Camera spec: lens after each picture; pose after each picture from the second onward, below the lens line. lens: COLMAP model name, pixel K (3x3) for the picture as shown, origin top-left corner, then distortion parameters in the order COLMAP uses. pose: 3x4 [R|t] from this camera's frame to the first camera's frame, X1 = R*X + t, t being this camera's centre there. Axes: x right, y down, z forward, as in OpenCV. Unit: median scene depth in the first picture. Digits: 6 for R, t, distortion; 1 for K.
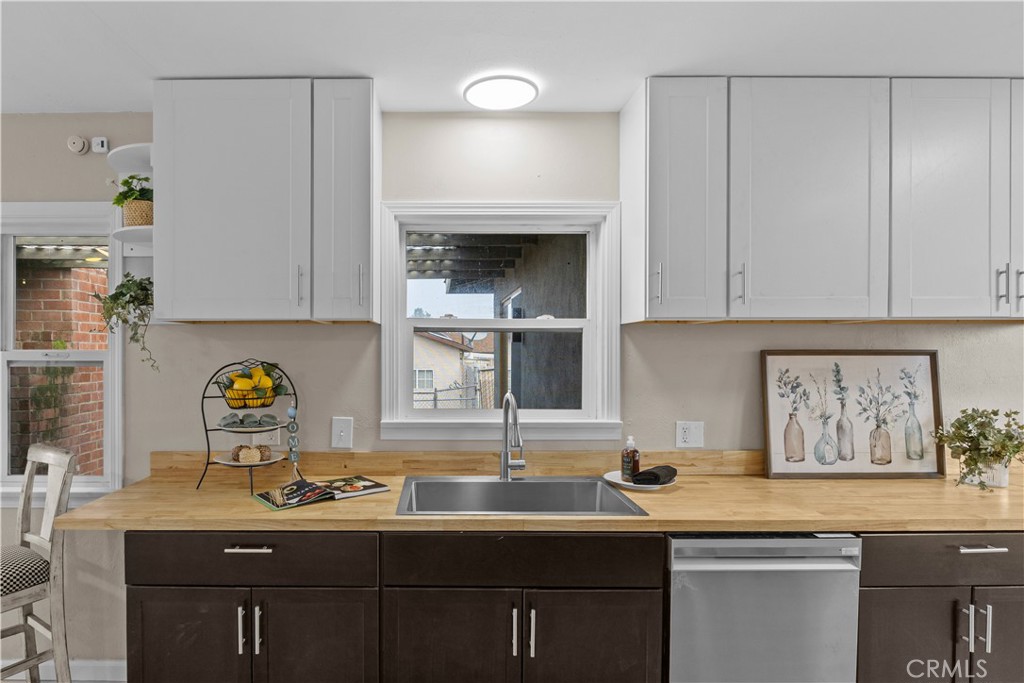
lens RADIAL K [[554.4, 0, 512.0], [0, 554.4, 356.7], [0, 0, 1]] dist [-0.001823, -0.000388]
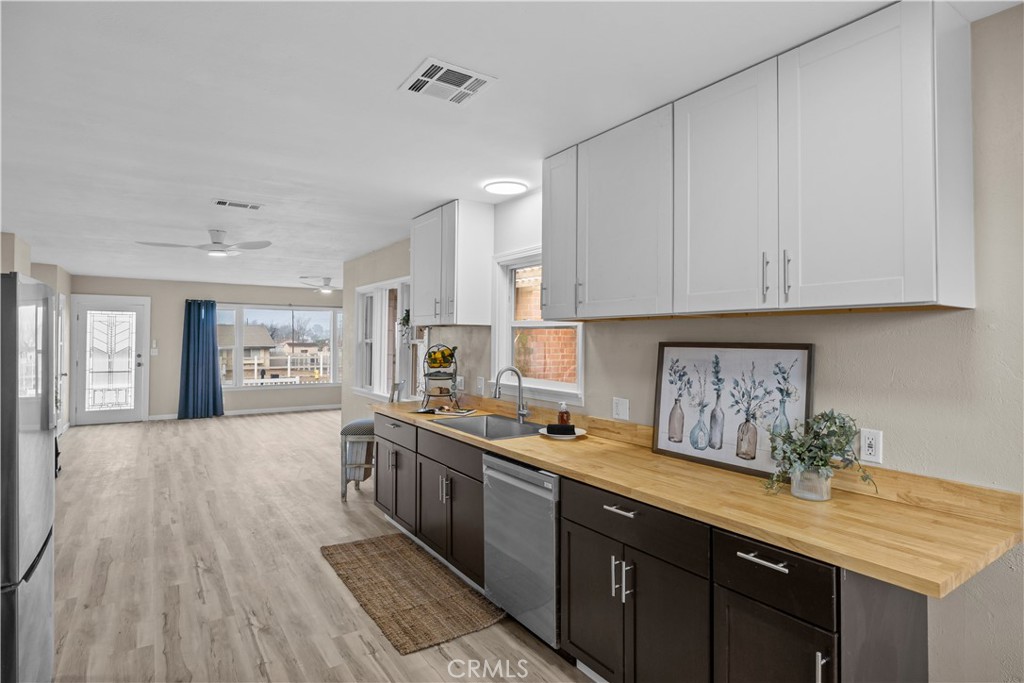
lens RADIAL K [[537.0, 0, 512.4], [0, 537.0, 324.0], [0, 0, 1]] dist [-0.000240, -0.000050]
pose [[0.555214, -0.018617, -0.831499, 1.223736], [-0.018005, 0.999246, -0.034396, -0.005534], [0.831513, 0.034069, 0.554460, 0.114628]]
